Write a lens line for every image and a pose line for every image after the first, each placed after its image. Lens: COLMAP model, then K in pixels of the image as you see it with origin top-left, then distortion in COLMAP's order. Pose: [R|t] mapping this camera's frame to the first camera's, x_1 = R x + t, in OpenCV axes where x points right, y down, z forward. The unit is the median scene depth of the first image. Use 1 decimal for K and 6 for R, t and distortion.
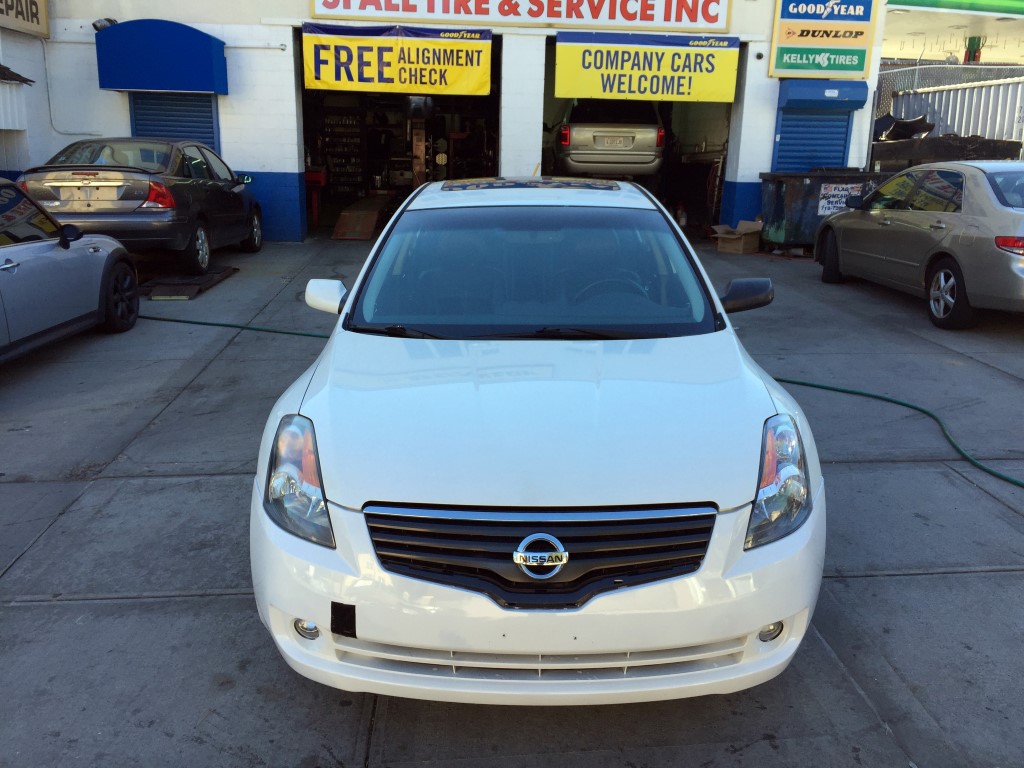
lens RADIAL K [[915.4, 0, 512.6], [0, 915.4, 387.7], [0, 0, 1]] dist [0.097848, -0.136462]
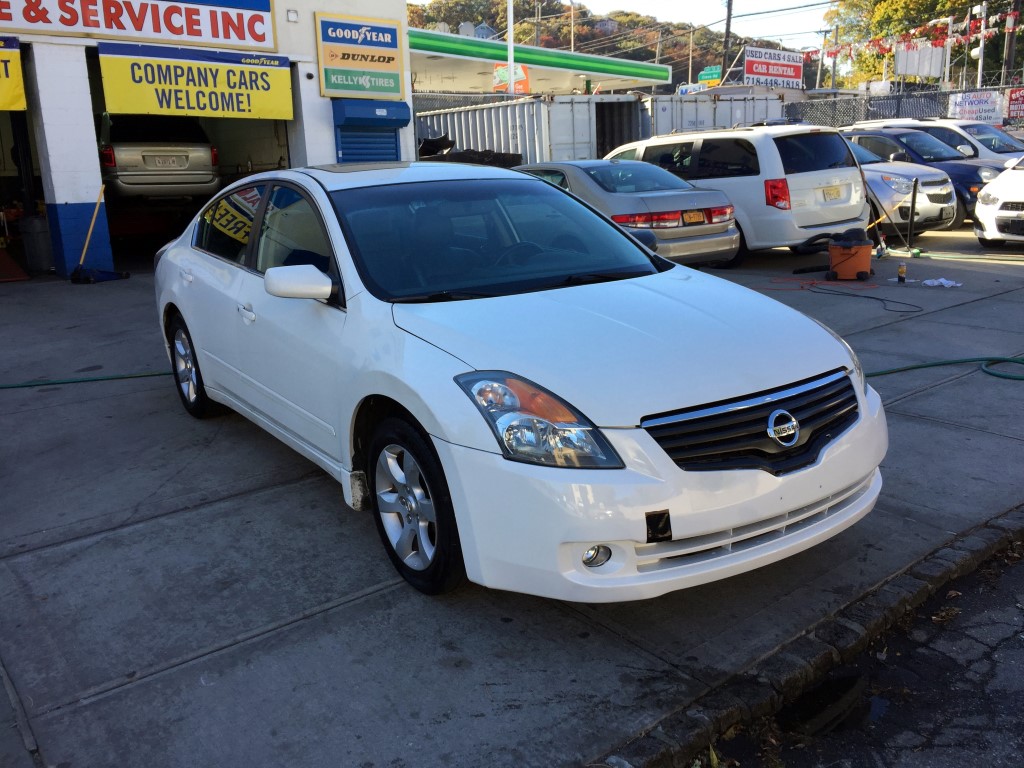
lens RADIAL K [[915.4, 0, 516.4], [0, 915.4, 388.3], [0, 0, 1]] dist [0.097848, -0.136462]
pose [[0.807599, -0.168643, 0.565105, -0.195163], [0.190103, 0.981534, 0.021239, 0.008989], [-0.558252, 0.090275, 0.824745, 0.043860]]
